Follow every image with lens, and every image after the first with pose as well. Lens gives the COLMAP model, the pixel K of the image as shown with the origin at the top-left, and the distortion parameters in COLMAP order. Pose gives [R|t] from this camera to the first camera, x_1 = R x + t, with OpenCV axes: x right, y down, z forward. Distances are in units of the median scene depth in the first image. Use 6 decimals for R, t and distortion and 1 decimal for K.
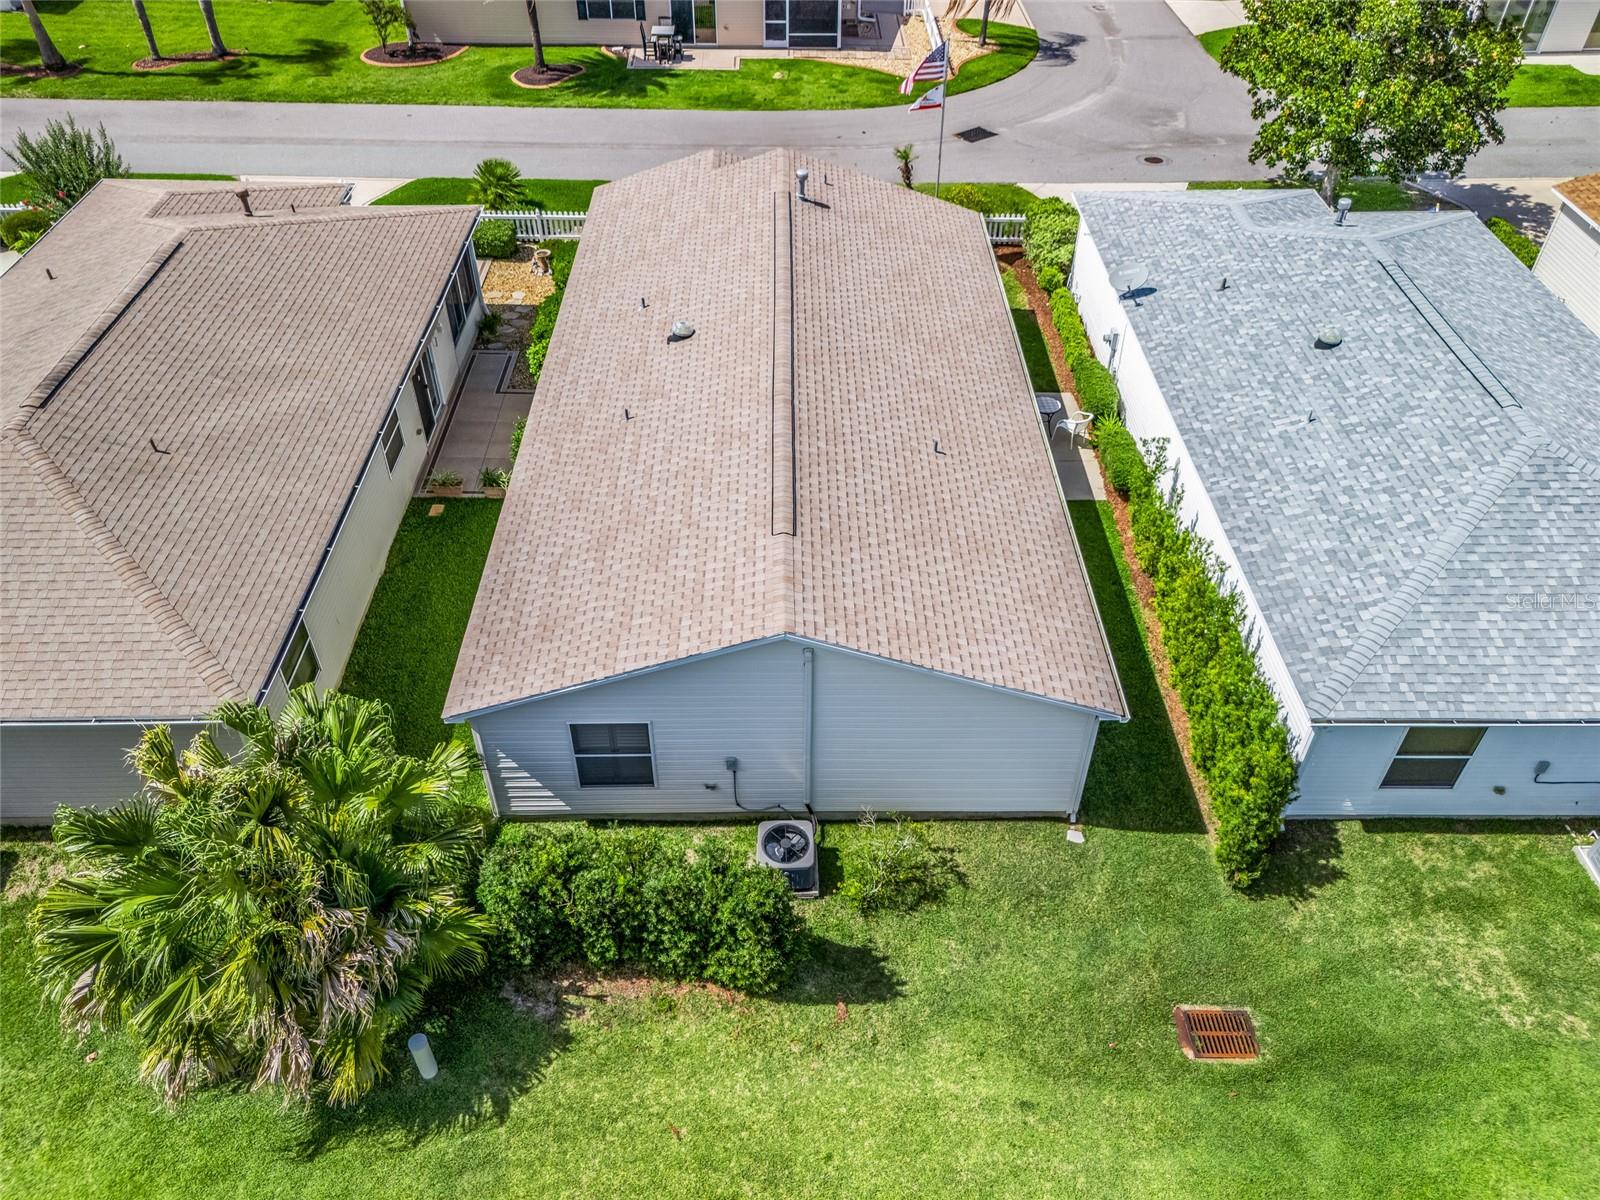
lens RADIAL K [[1191.1, 0, 804.0], [0, 1191.1, 604.2], [0, 0, 1]] dist [0.053777, -0.007383]
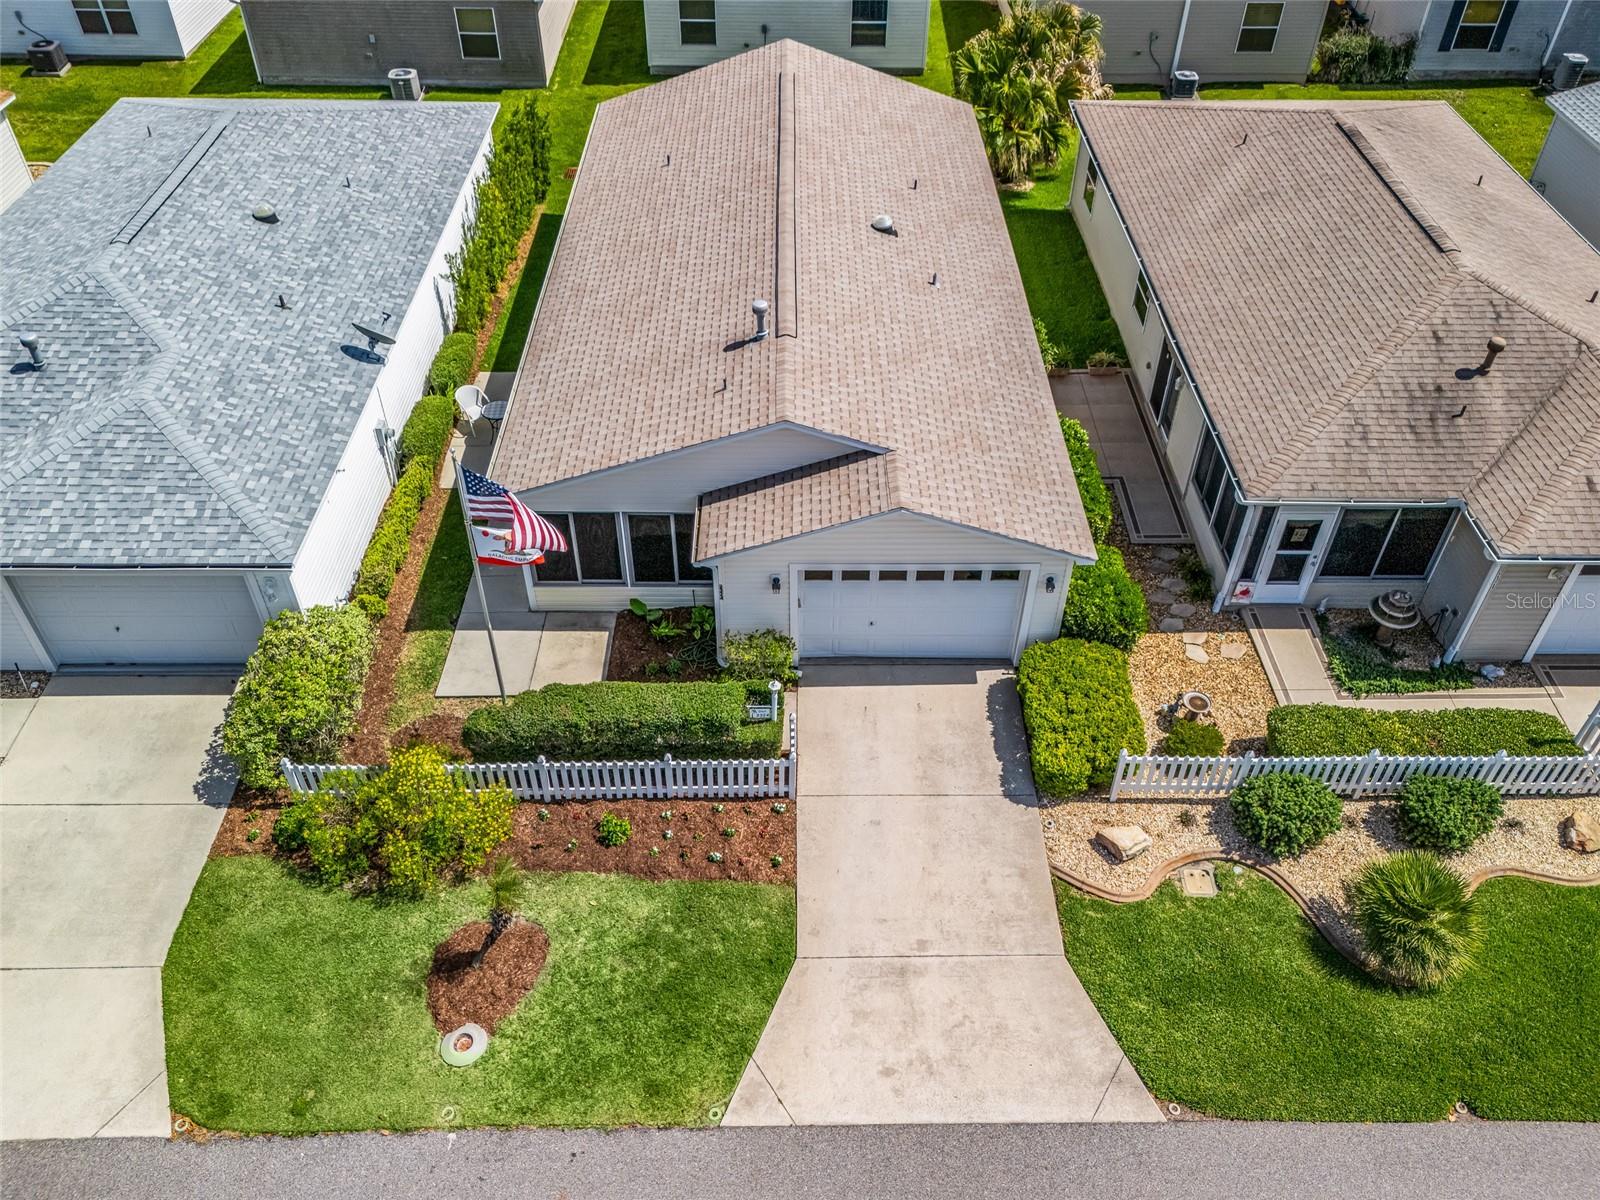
lens RADIAL K [[1191.1, 0, 804.0], [0, 1191.1, 604.2], [0, 0, 1]] dist [0.053777, -0.007383]
pose [[-0.999839, -0.015552, -0.008919, -0.034293], [-0.010296, 0.090831, 0.995813, -1.450504], [-0.014676, 0.995745, -0.090977, 1.671391]]
